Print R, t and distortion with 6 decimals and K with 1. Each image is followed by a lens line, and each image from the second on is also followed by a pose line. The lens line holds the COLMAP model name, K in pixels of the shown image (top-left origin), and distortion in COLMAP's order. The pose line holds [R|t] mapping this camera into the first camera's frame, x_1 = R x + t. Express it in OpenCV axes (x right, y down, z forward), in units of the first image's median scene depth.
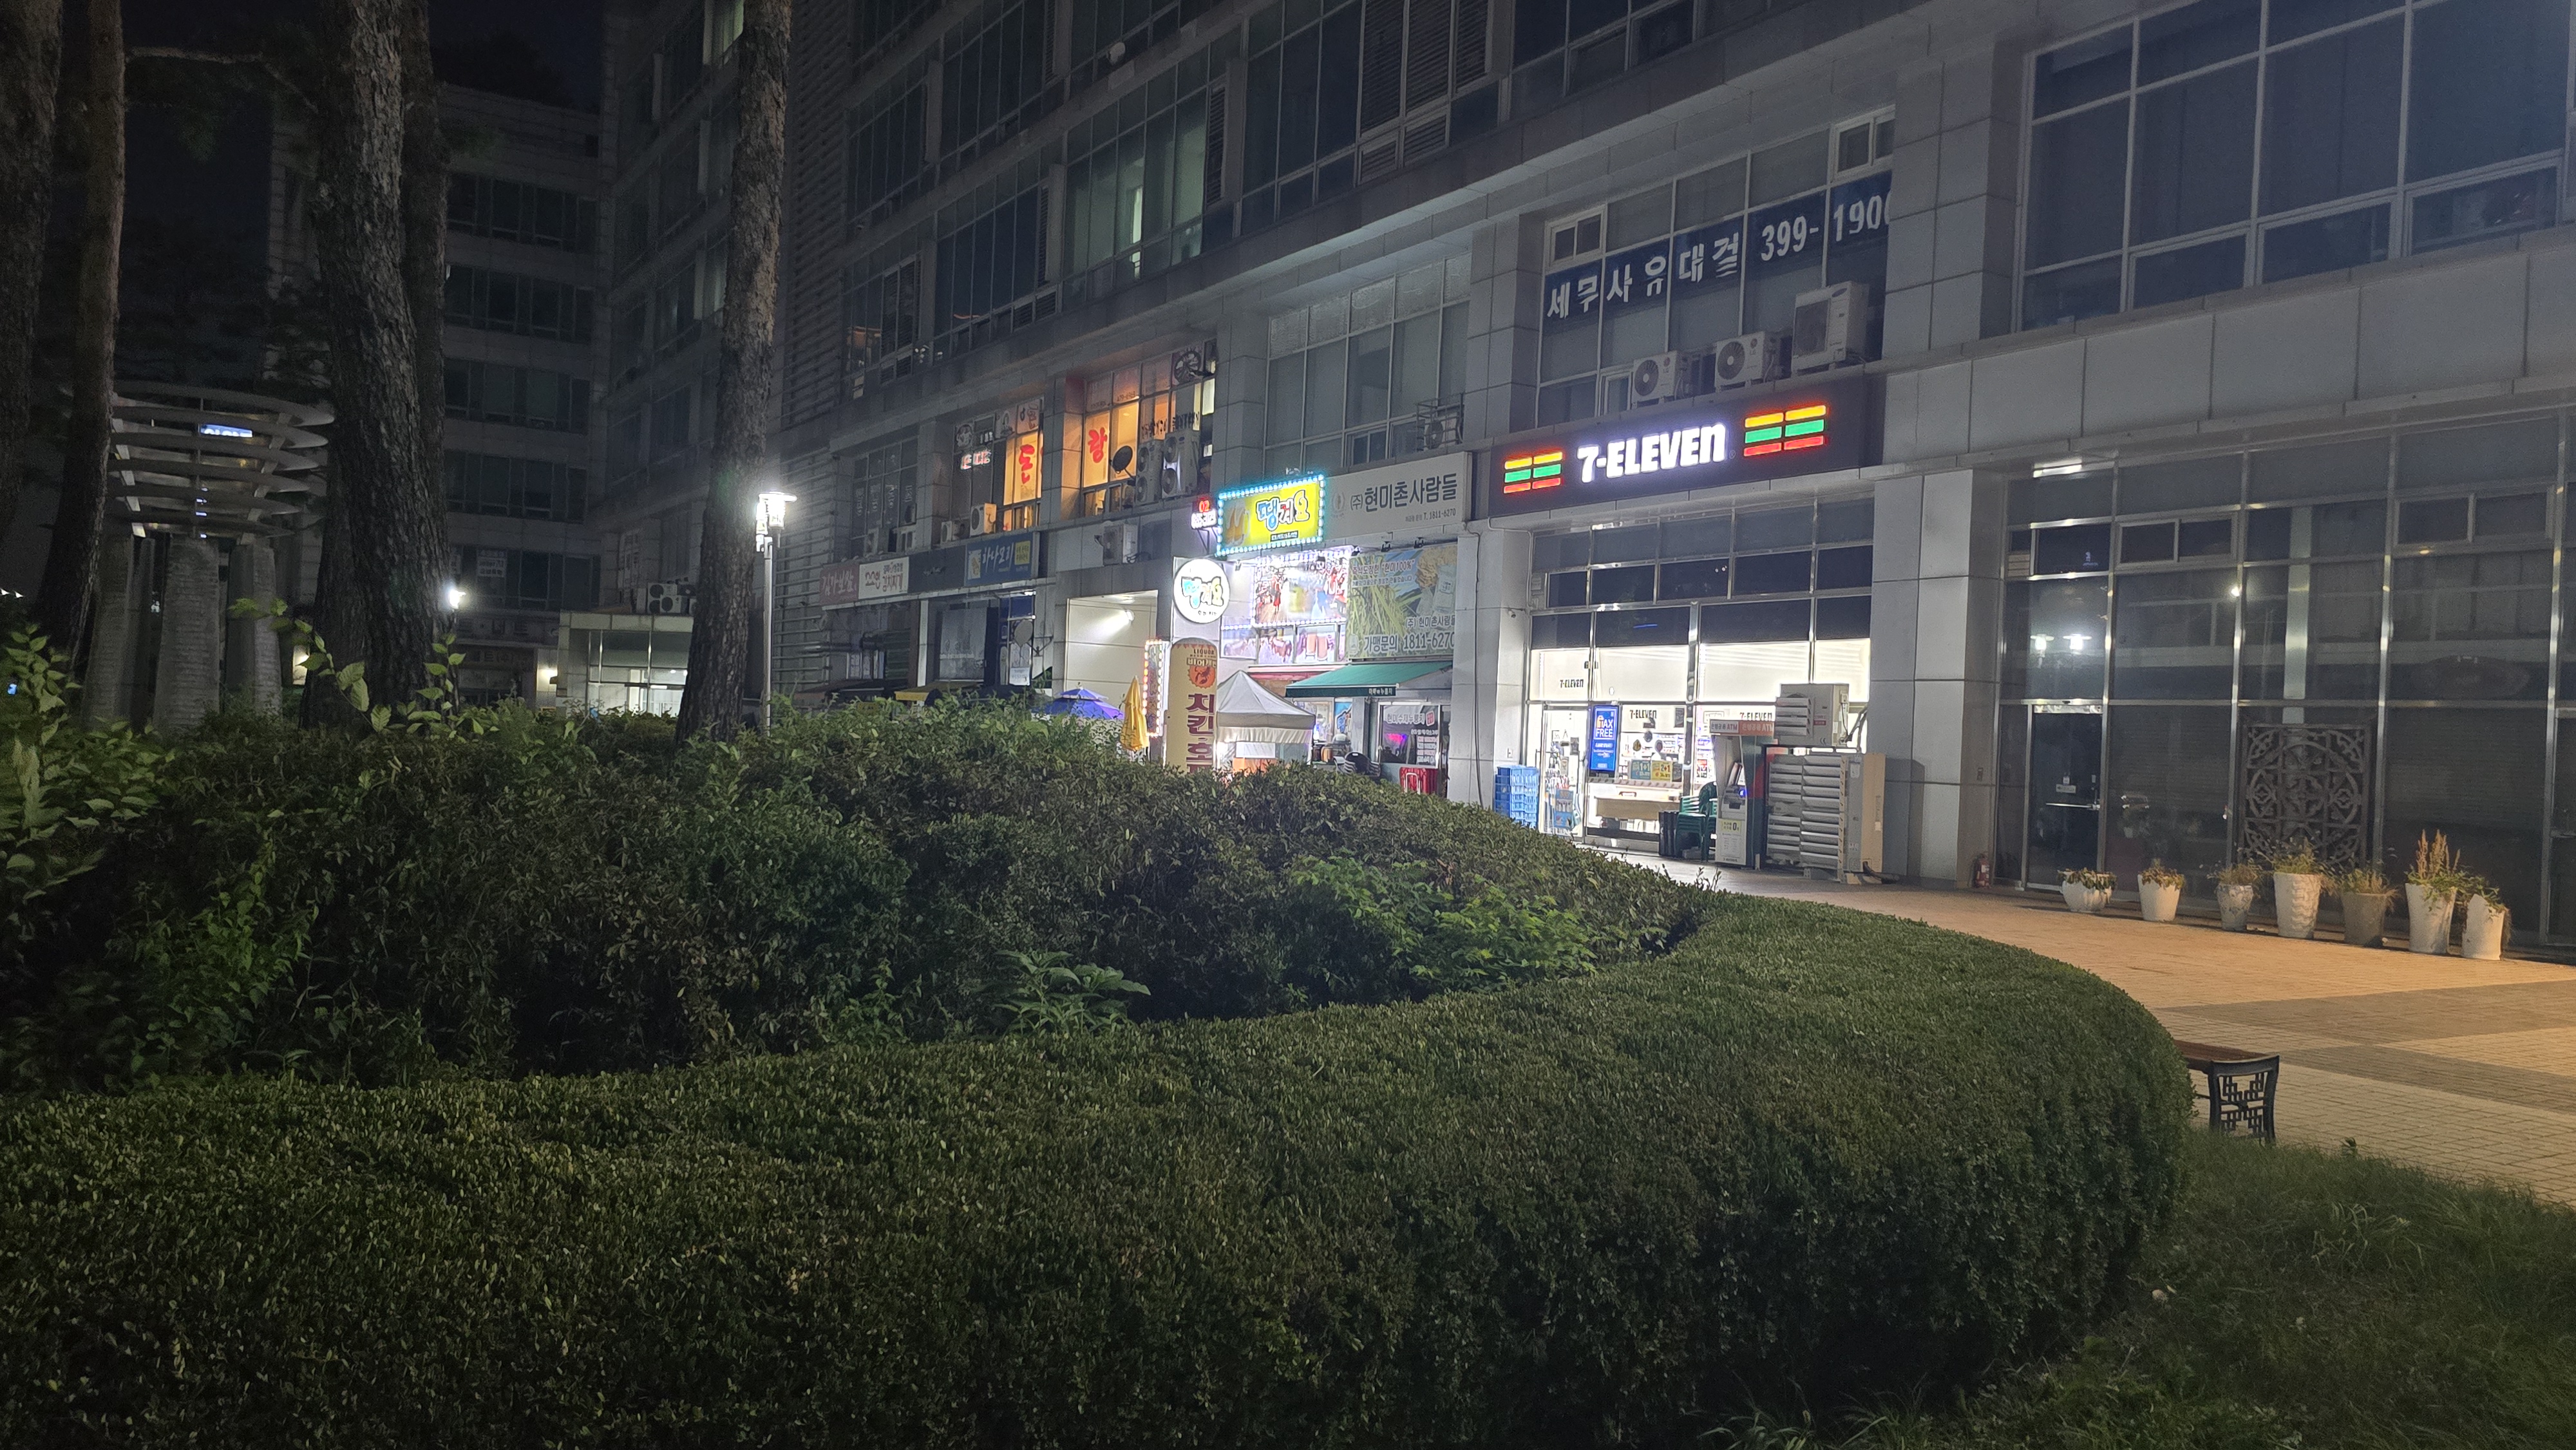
lens RADIAL K [[1840.2, 0, 1288.0], [0, 1840.2, 725.0], [0, 0, 1]] dist [0.068853, -0.000984]
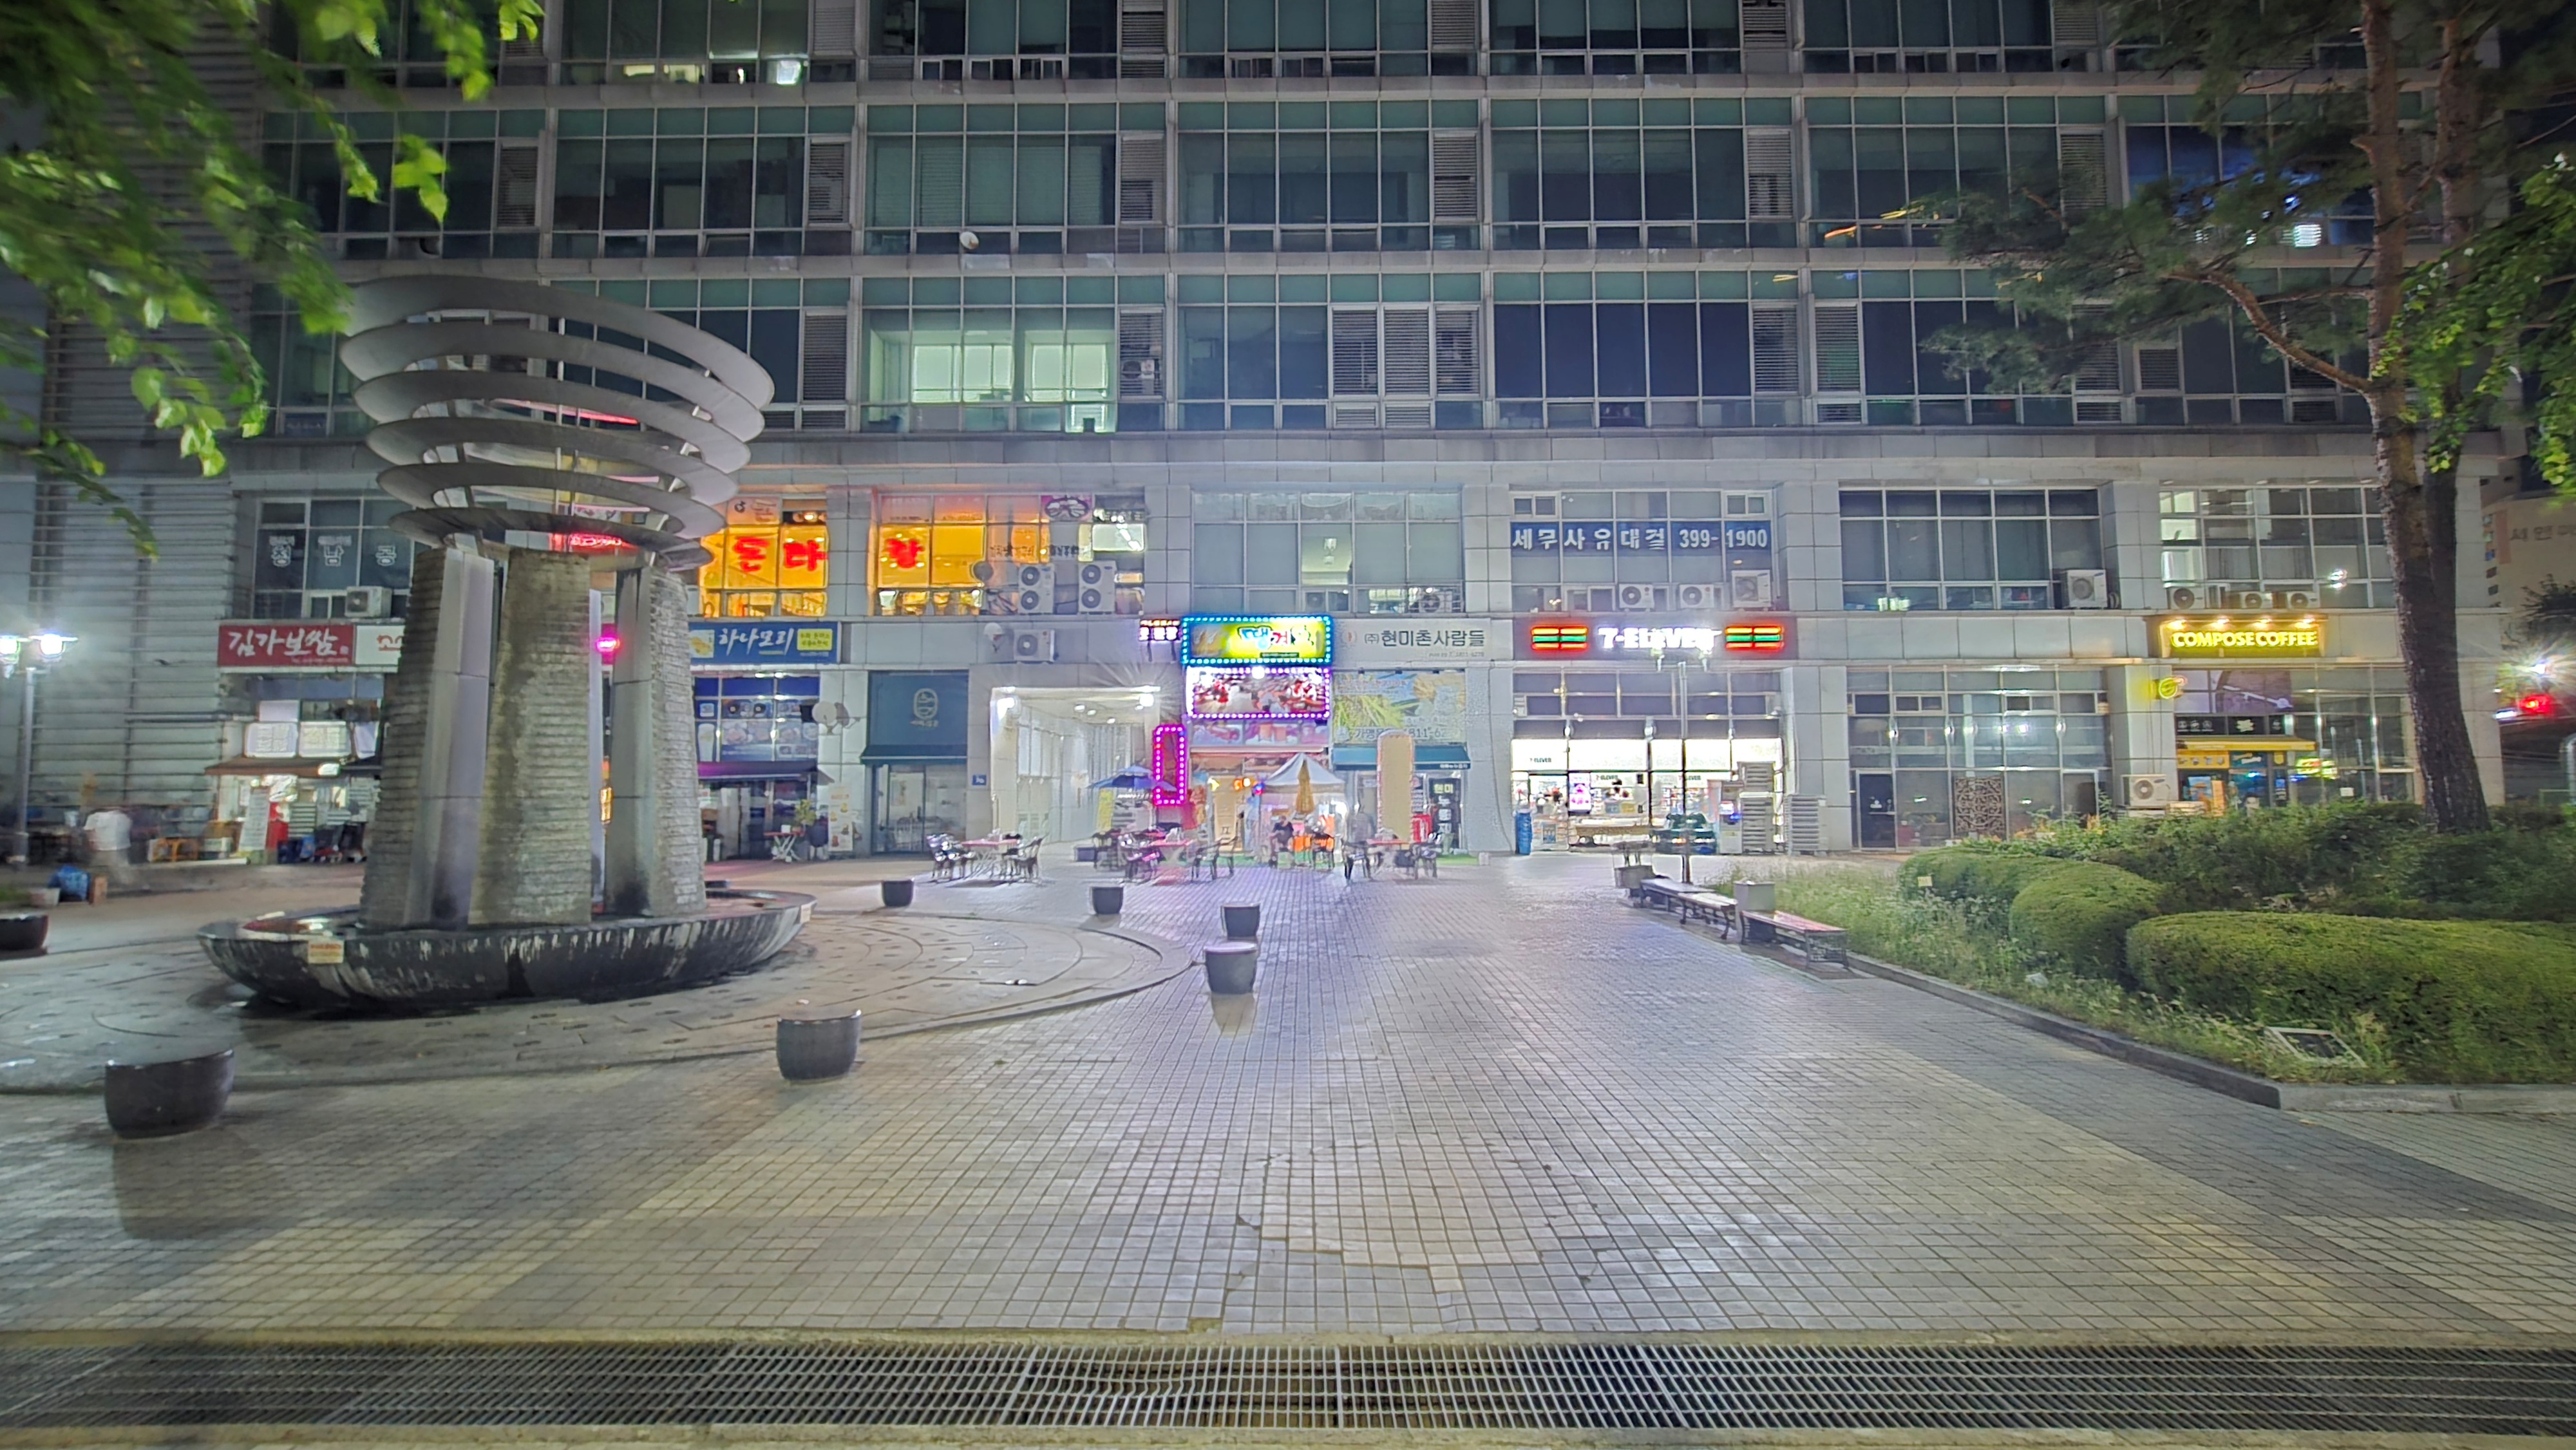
lens RADIAL K [[1116.1, 0, 1298.9], [0, 1116.1, 721.3], [0, 0, 1]] dist [-0.001208, -0.000229]
pose [[0.529005, 0.015223, 0.848482, -0.894752], [0.017745, 0.999422, -0.028994, -0.033886], [-0.848433, 0.030394, 0.528429, 0.669371]]
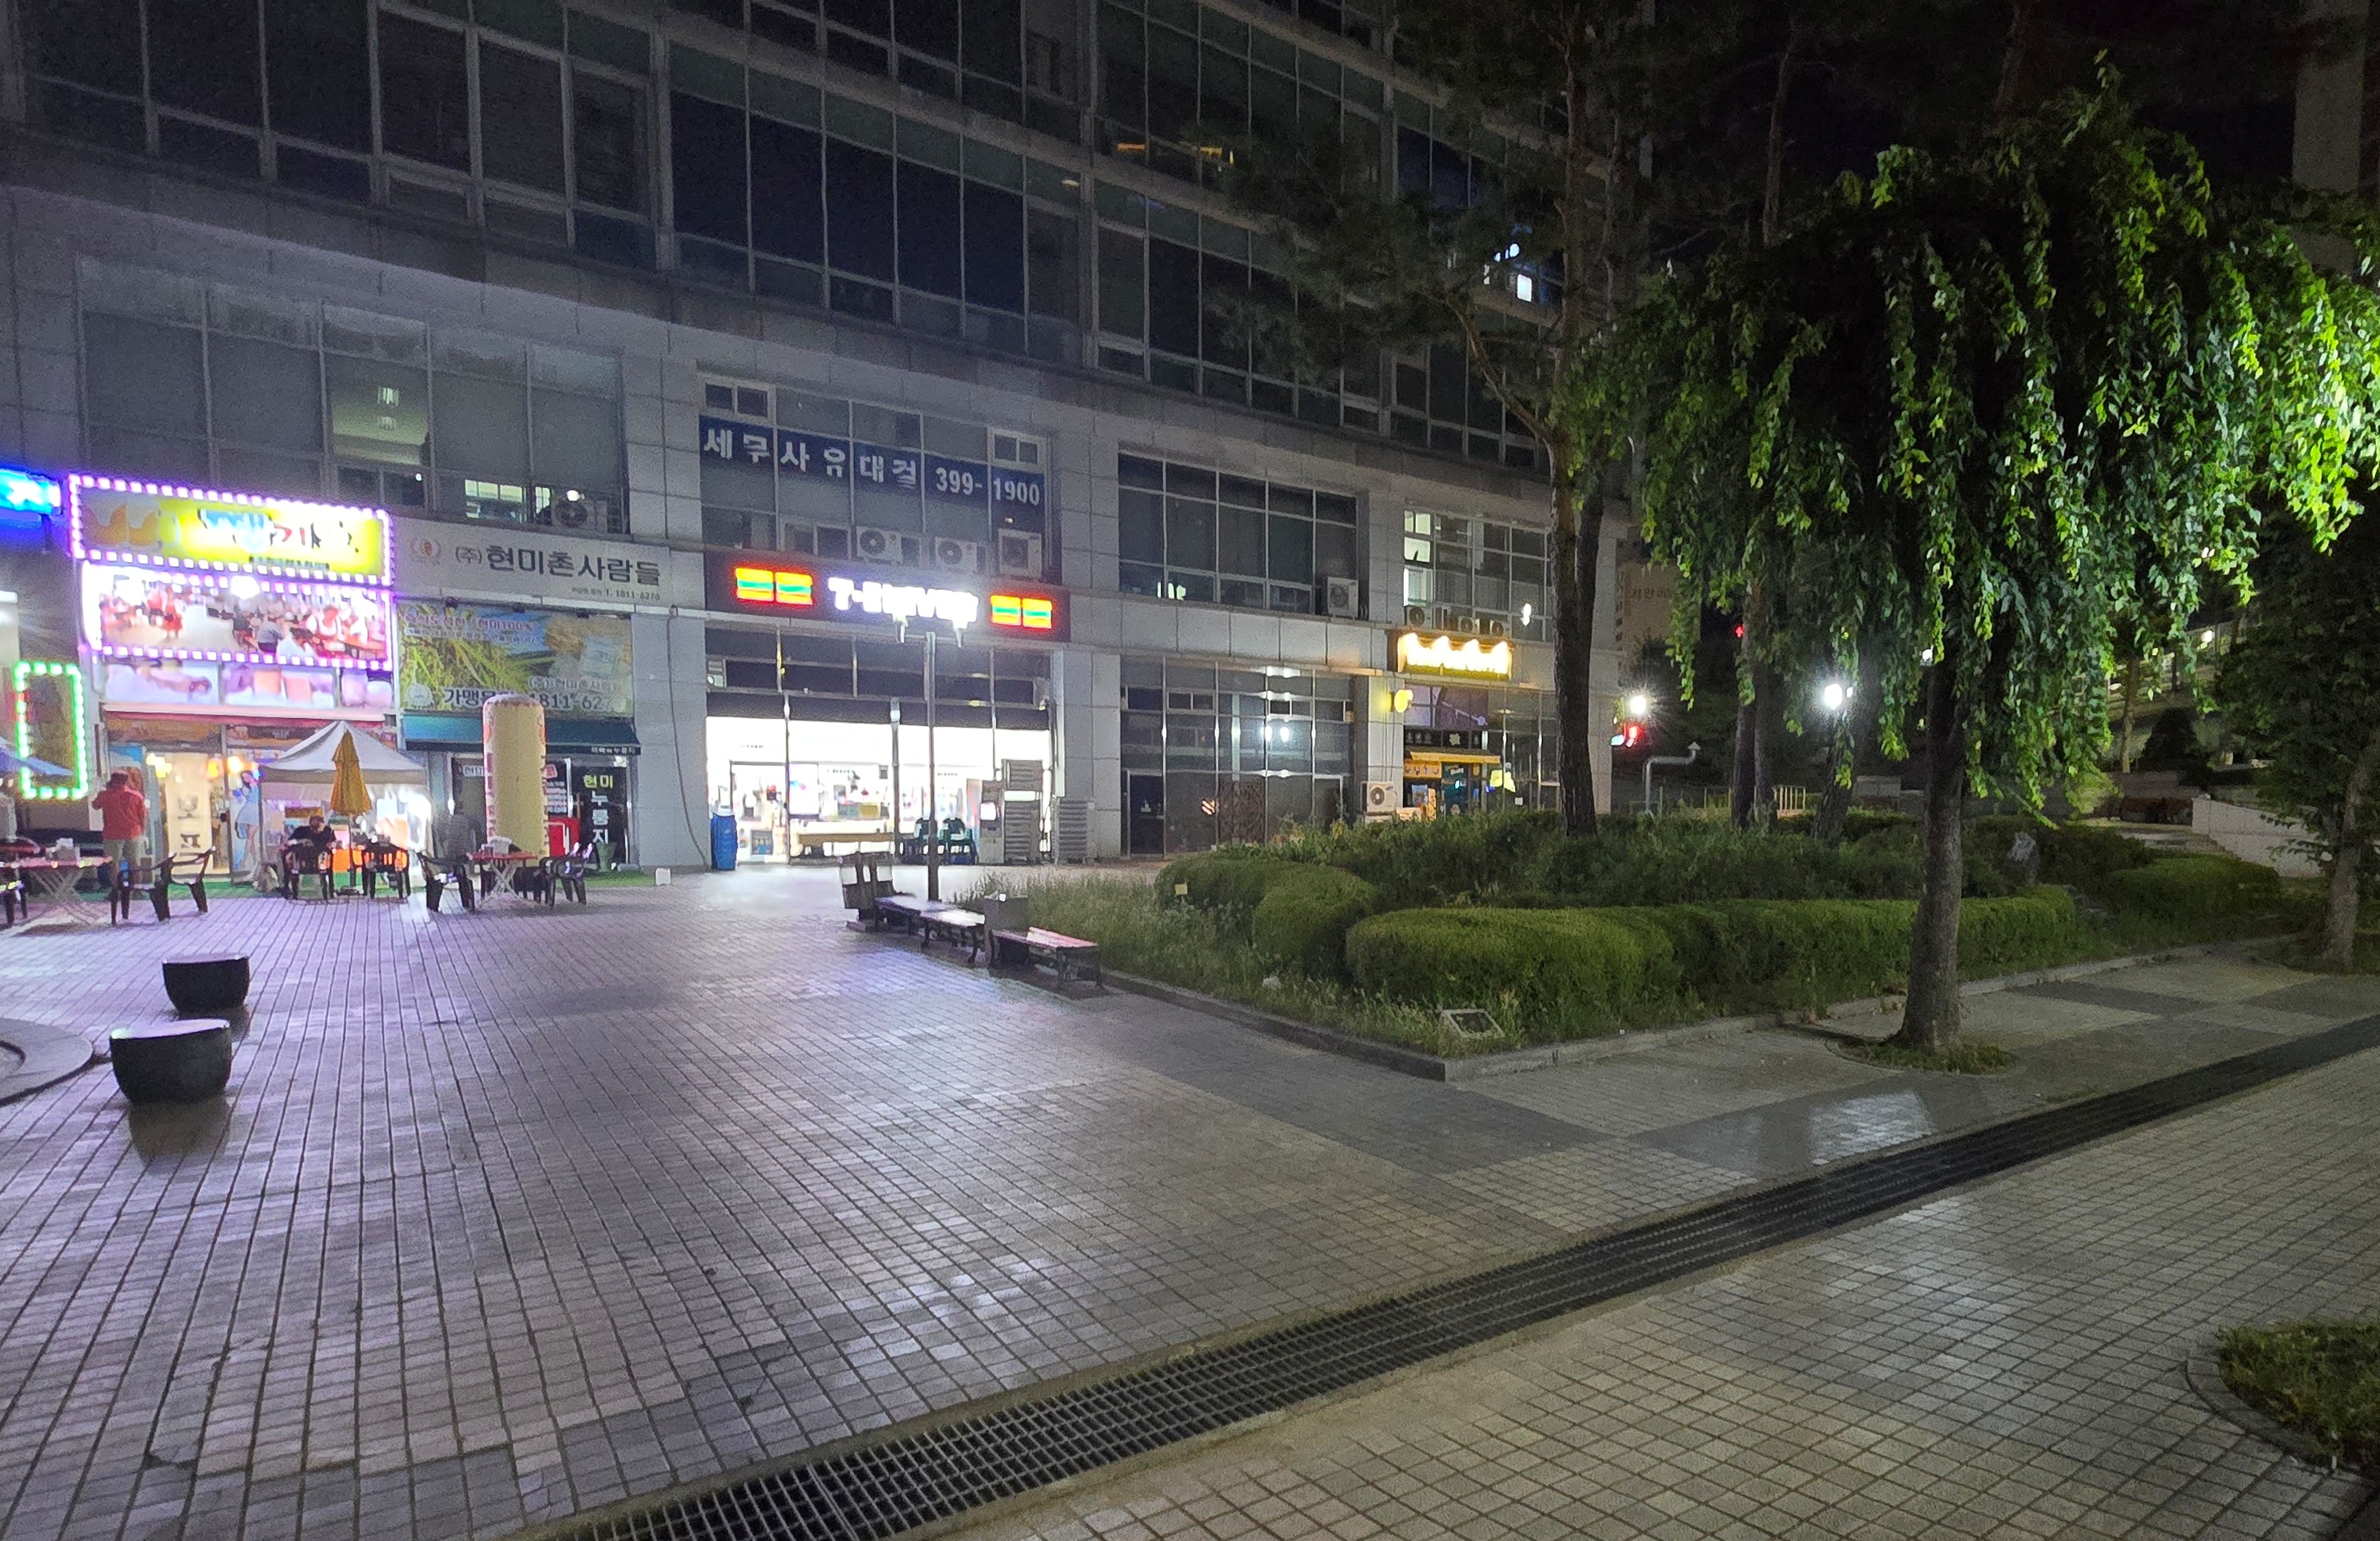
lens RADIAL K [[1308.6, 0, 1437.9], [0, 1308.6, 899.0], [0, 0, 1]] dist [-0.002769, -0.001304]
pose [[-0.130509, -0.115432, 0.984705, -0.886343], [-0.024934, 0.993267, 0.113131, -0.033560], [-0.991134, -0.009788, -0.132508, 0.663822]]
